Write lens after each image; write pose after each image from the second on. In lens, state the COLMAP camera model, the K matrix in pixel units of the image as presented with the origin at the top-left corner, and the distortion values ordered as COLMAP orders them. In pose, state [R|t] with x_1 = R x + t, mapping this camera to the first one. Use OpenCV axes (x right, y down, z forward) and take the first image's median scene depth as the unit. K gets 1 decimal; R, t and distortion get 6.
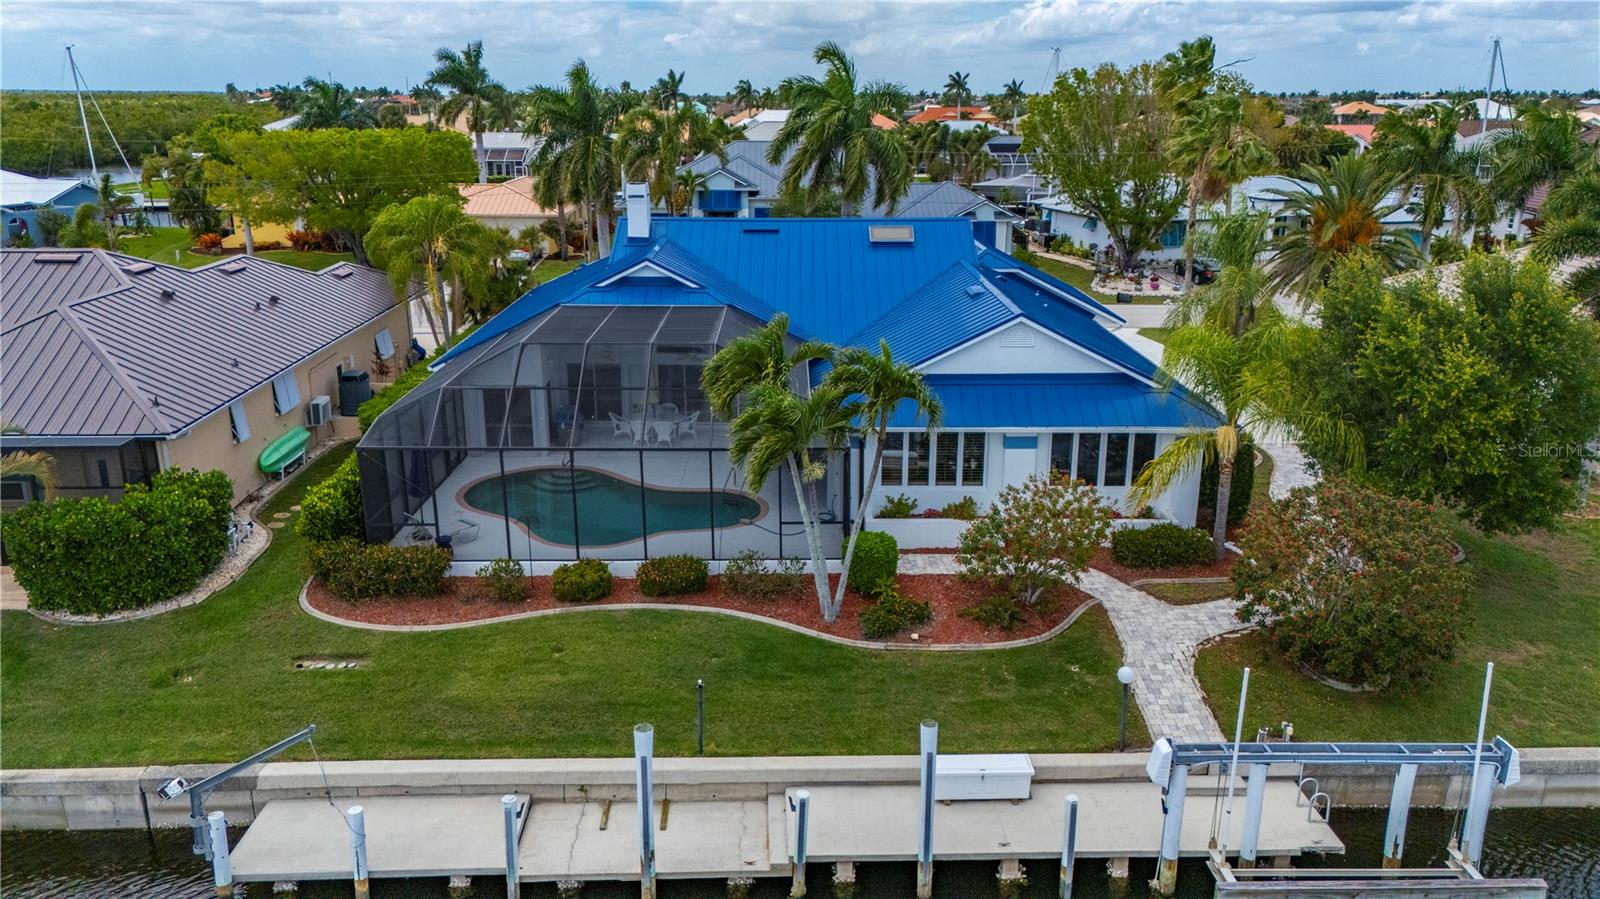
lens RADIAL K [[1199.5, 0, 777.6], [0, 1199.5, 452.0], [0, 0, 1]] dist [0.028392, -0.003439]
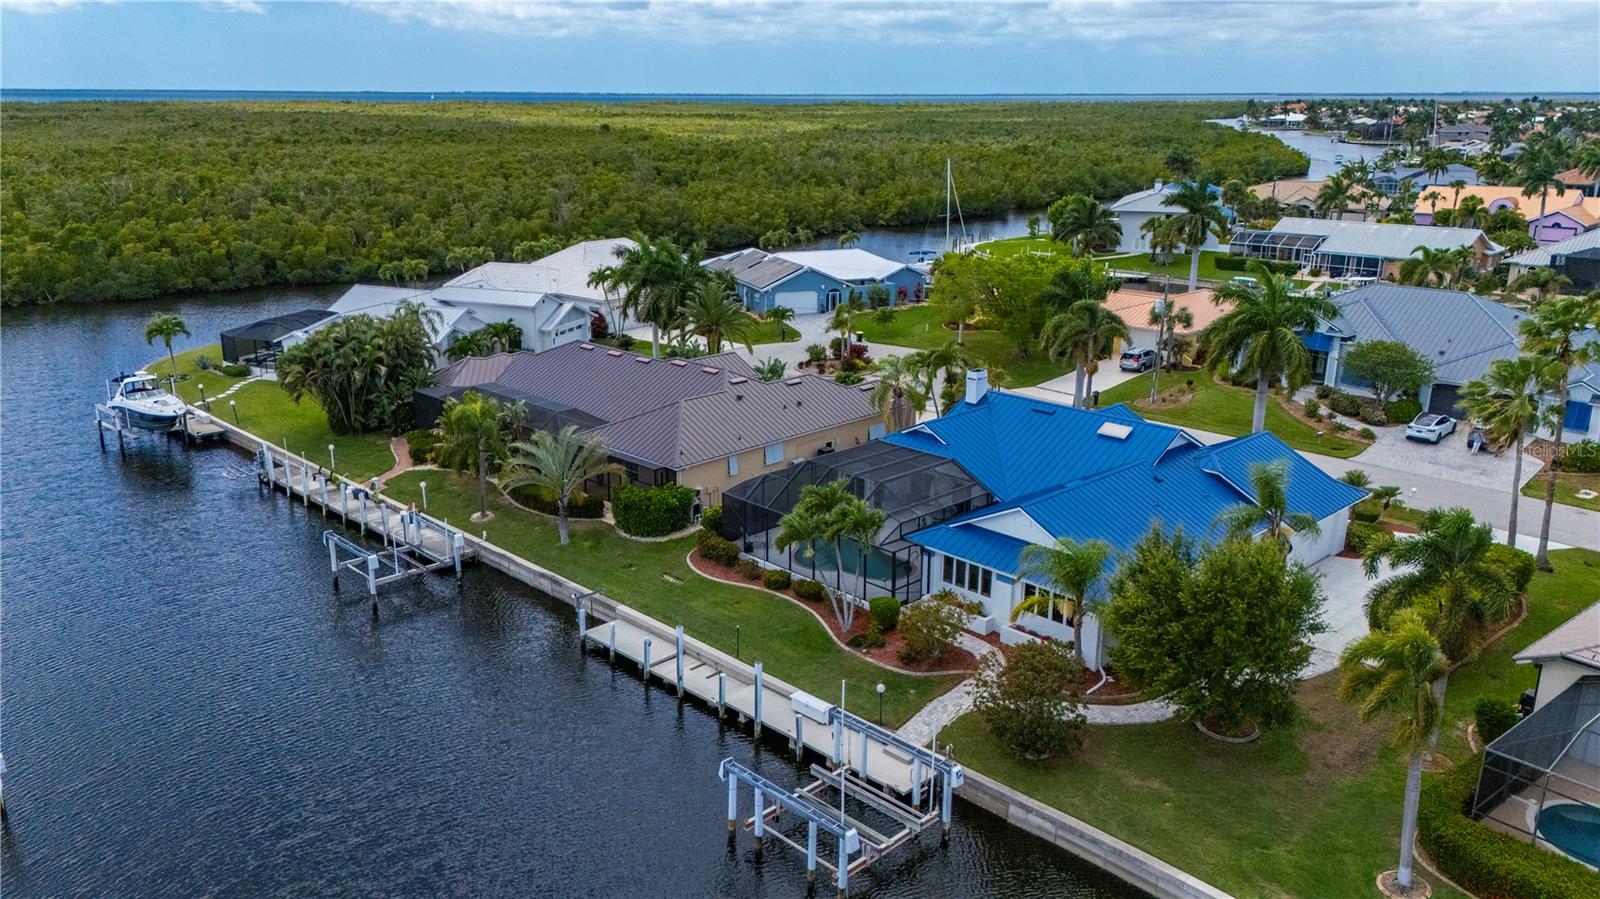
lens RADIAL K [[1199.5, 0, 777.6], [0, 1199.5, 452.0], [0, 0, 1]] dist [0.028392, -0.003439]
pose [[0.688246, 0.214629, -0.693002, 1.208974], [-0.209214, 0.973372, 0.093683, -0.298832], [0.694656, 0.080509, 0.714822, -0.519542]]
